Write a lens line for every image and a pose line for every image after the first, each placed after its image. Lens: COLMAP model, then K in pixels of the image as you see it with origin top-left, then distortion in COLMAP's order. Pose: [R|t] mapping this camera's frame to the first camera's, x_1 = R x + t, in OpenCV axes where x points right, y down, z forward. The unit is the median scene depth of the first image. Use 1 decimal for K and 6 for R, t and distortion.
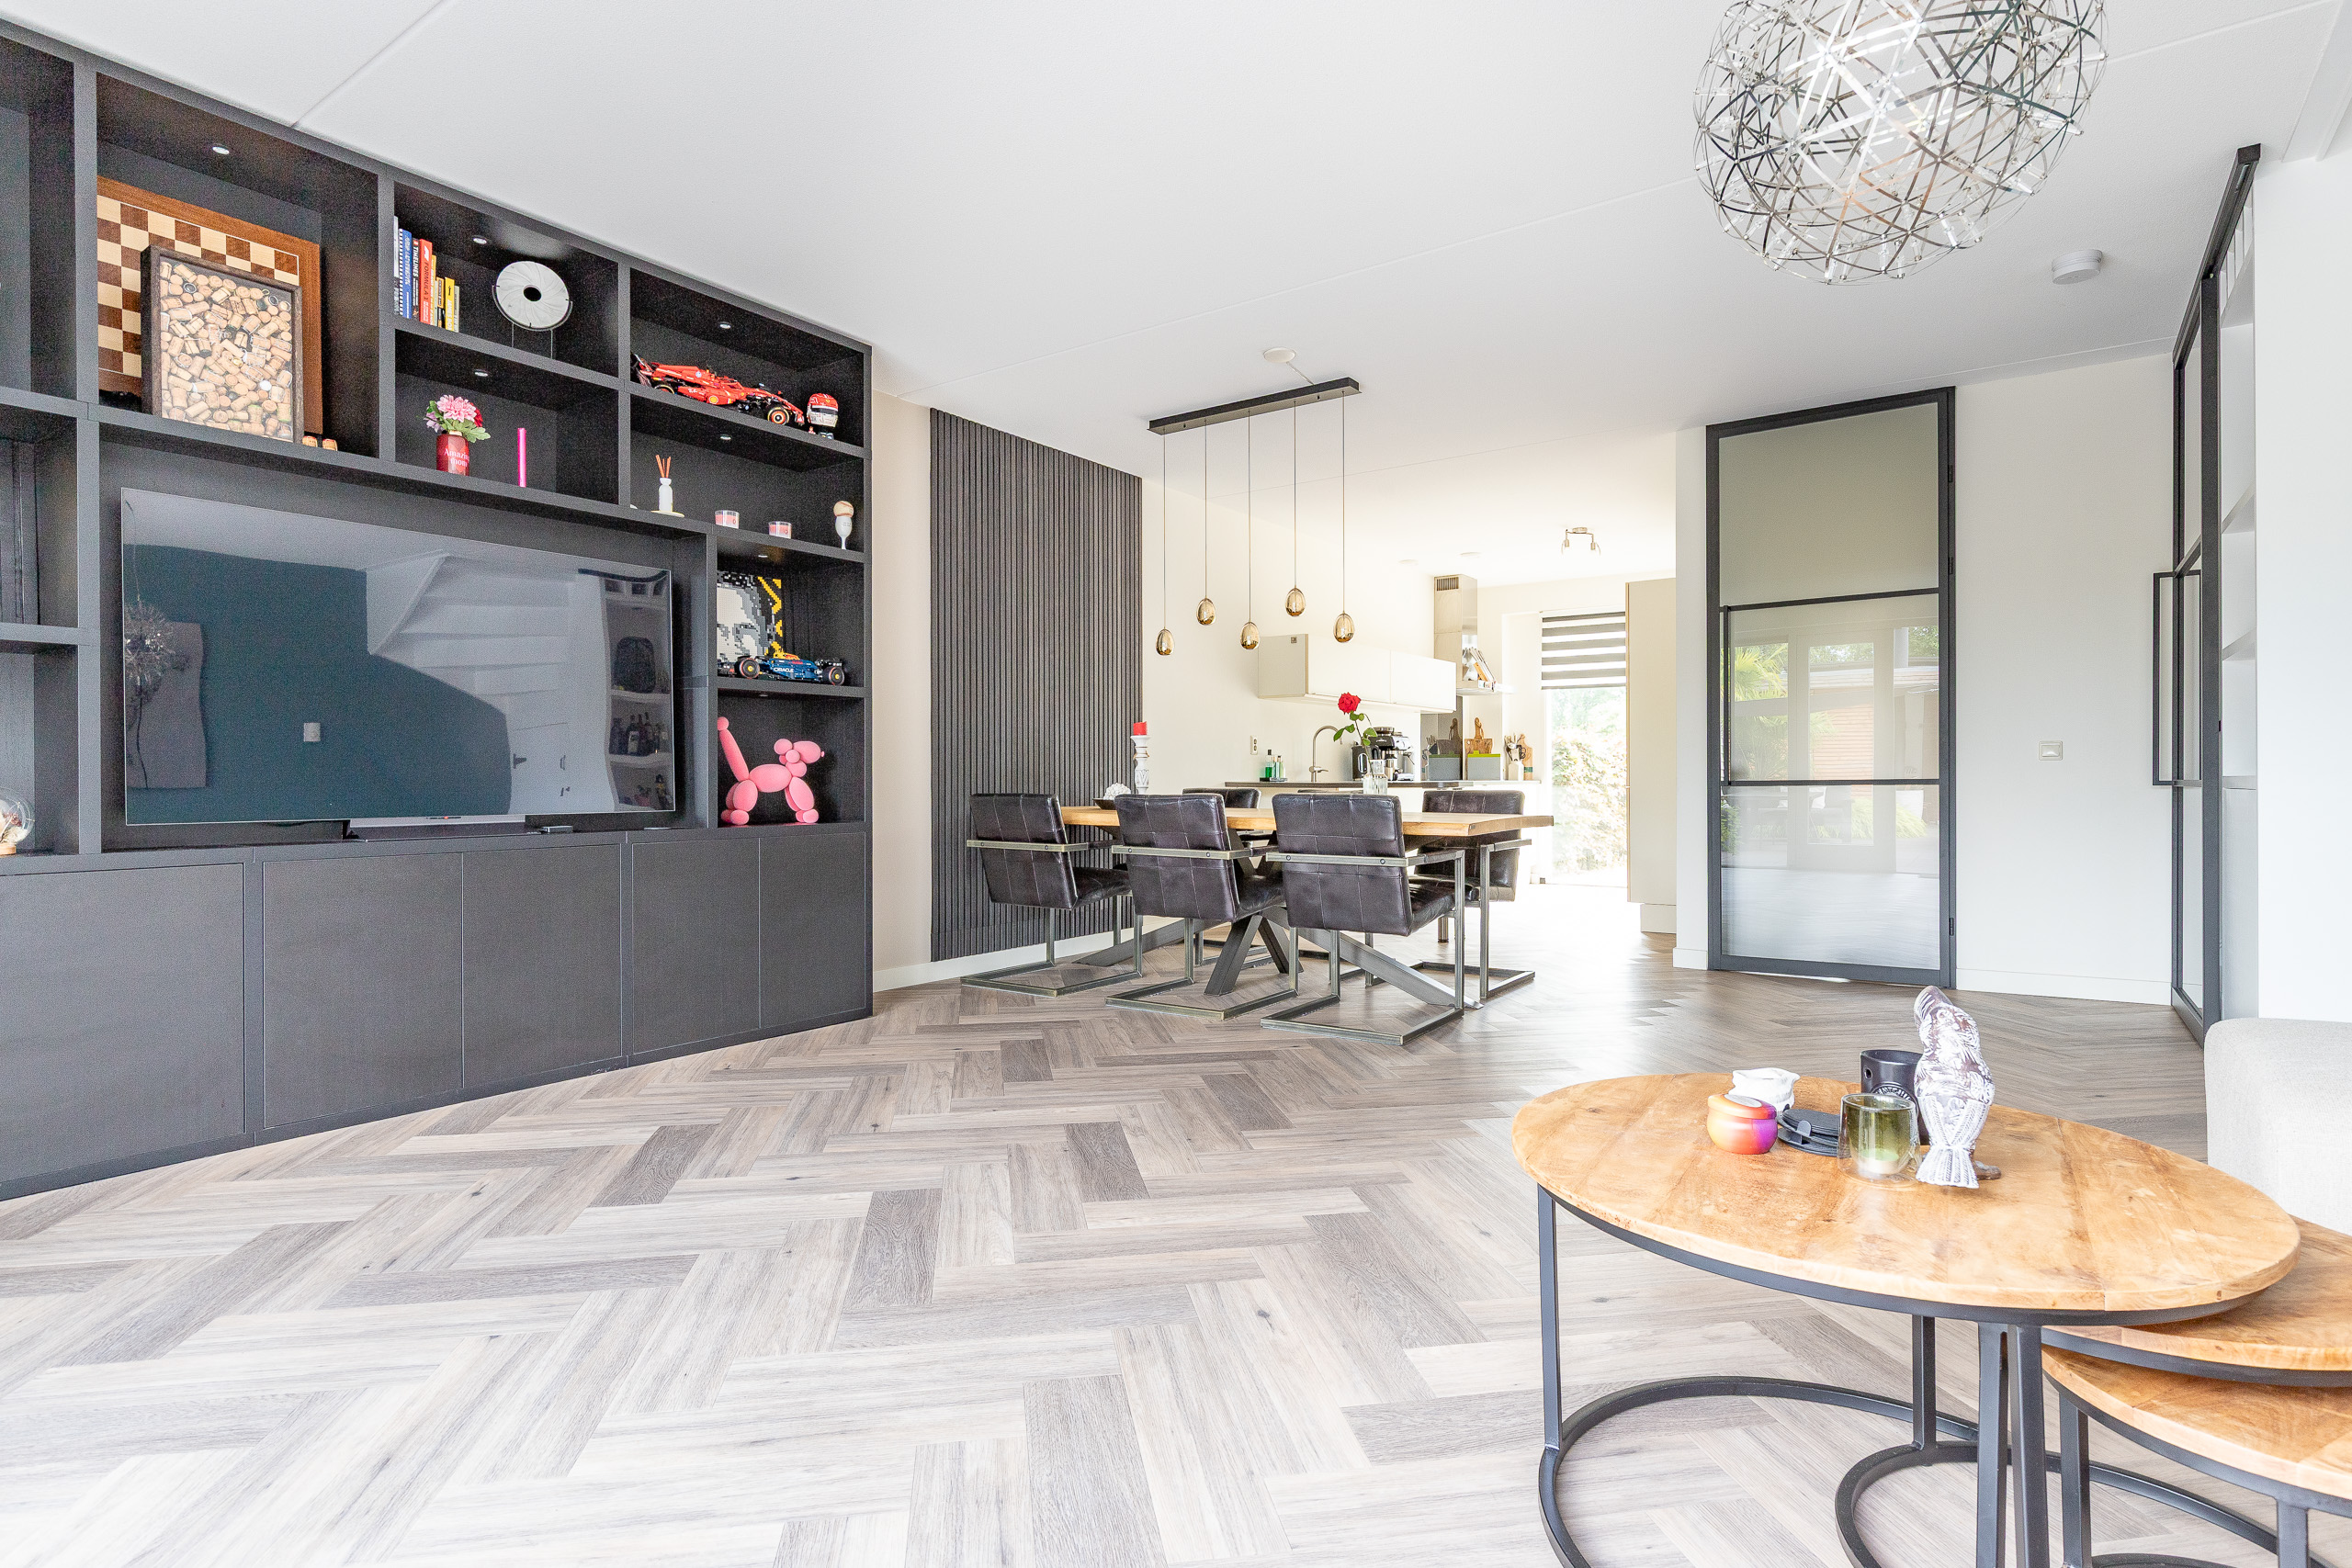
lens RADIAL K [[1196.1, 0, 1167.0], [0, 1196.1, 775.1], [0, 0, 1]] dist [0.000698, 0.000181]
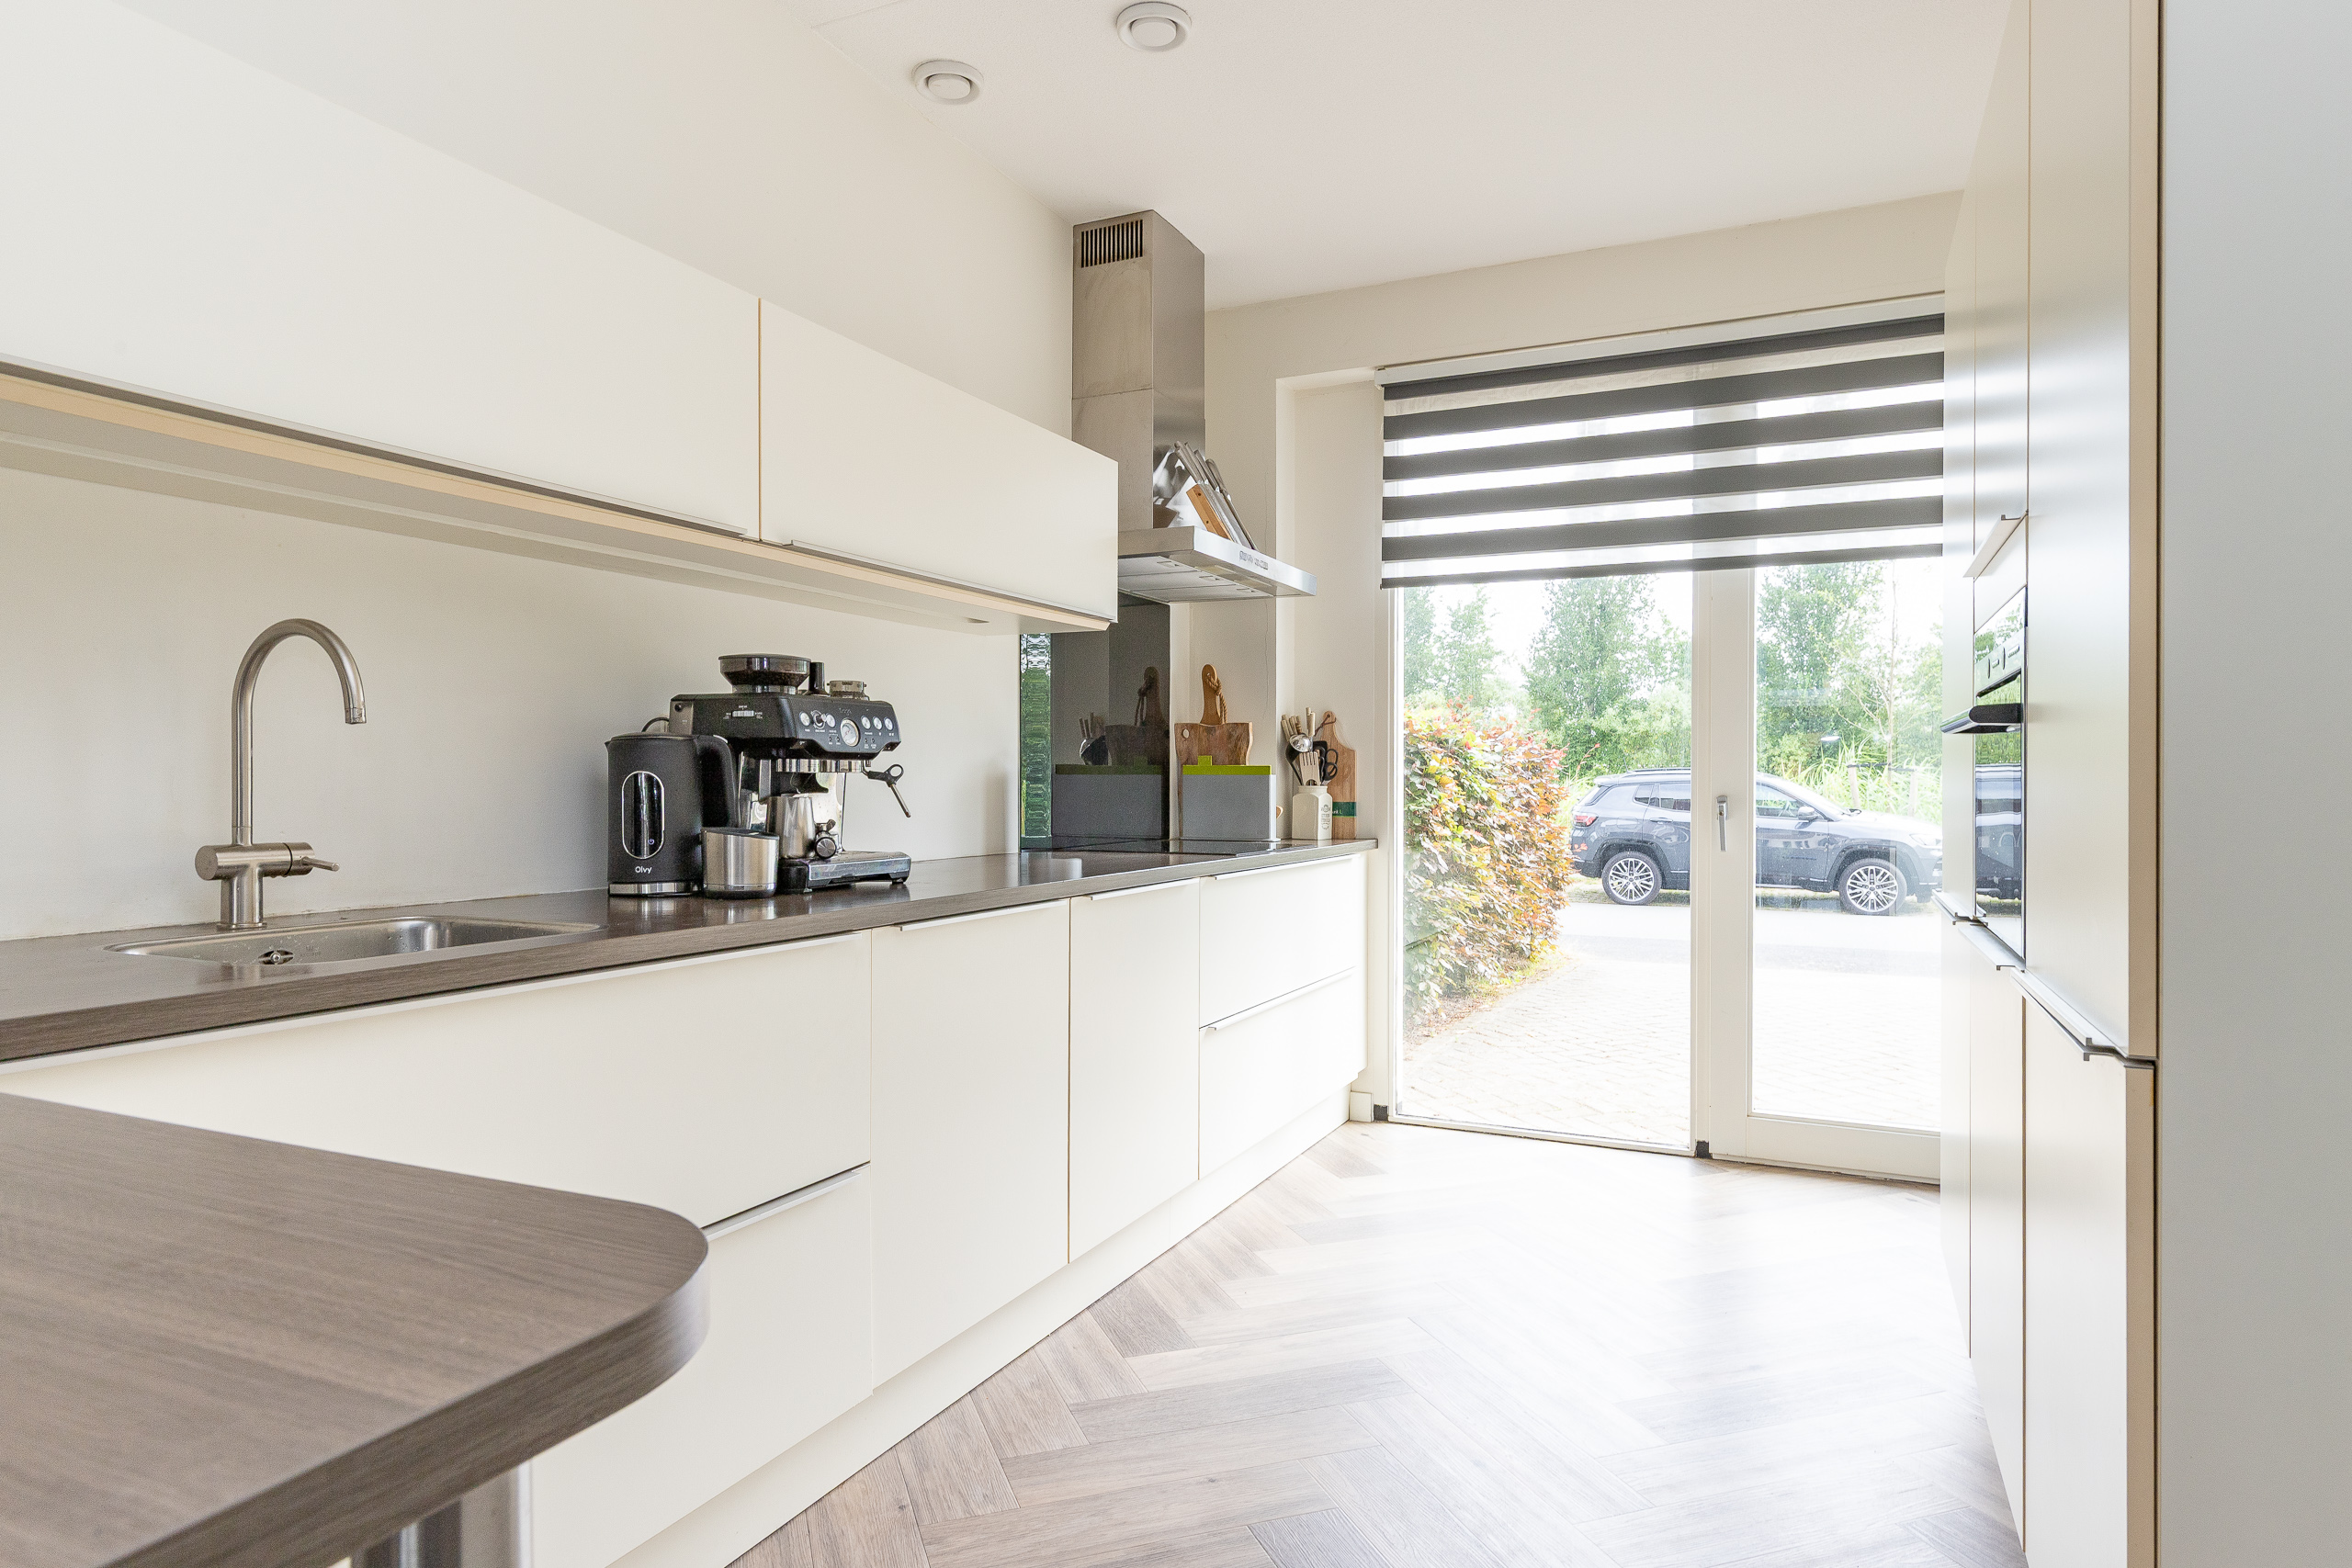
lens RADIAL K [[1335.6, 0, 1176.0], [0, 1335.6, 784.0], [0, 0, 1]] dist [-0.038247, 0.000278]
pose [[0.983439, 0.001887, 0.181229, 0.369810], [-0.002994, 0.999978, 0.005840, -0.030208], [-0.181215, -0.006286, 0.983424, 1.268085]]
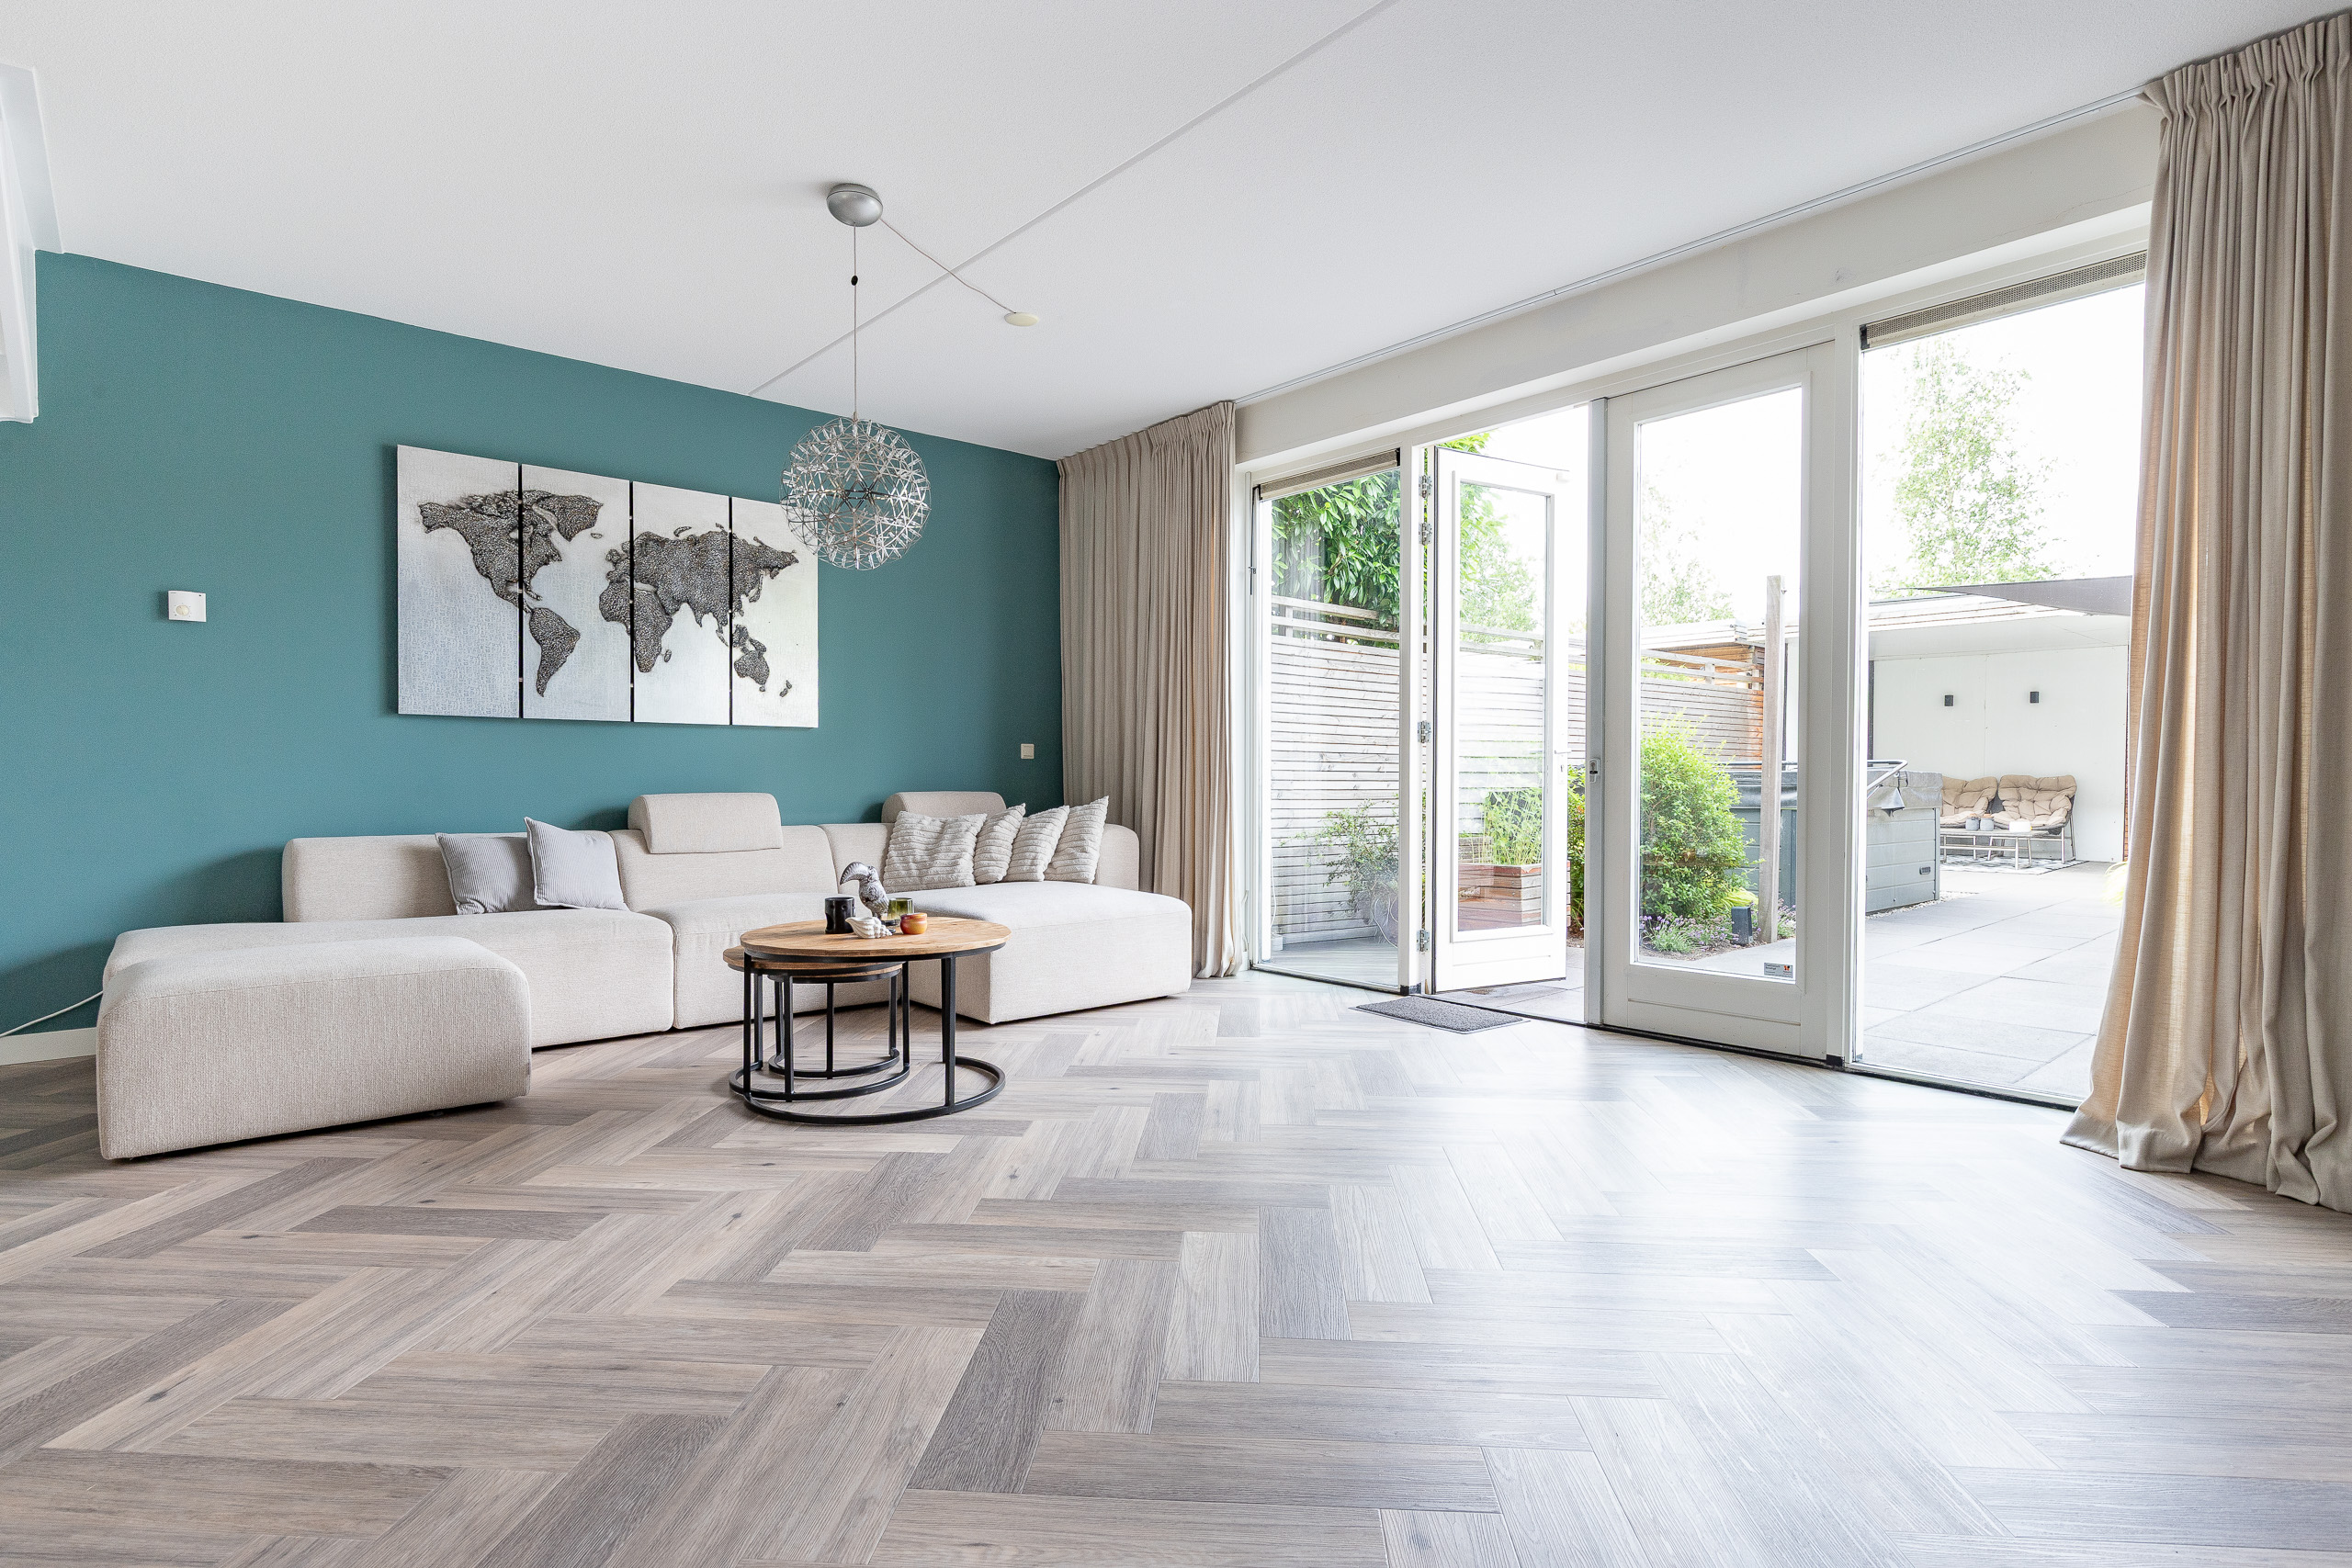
lens RADIAL K [[1188.4, 0, 1171.2], [0, 1188.4, 803.5], [0, 0, 1]] dist [0.002518, -0.000190]
pose [[-0.974143, 0.000501, 0.225931, -0.164399], [0.004270, 0.999860, 0.016194, 0.004984], [-0.225892, 0.016740, -0.974009, 0.940664]]
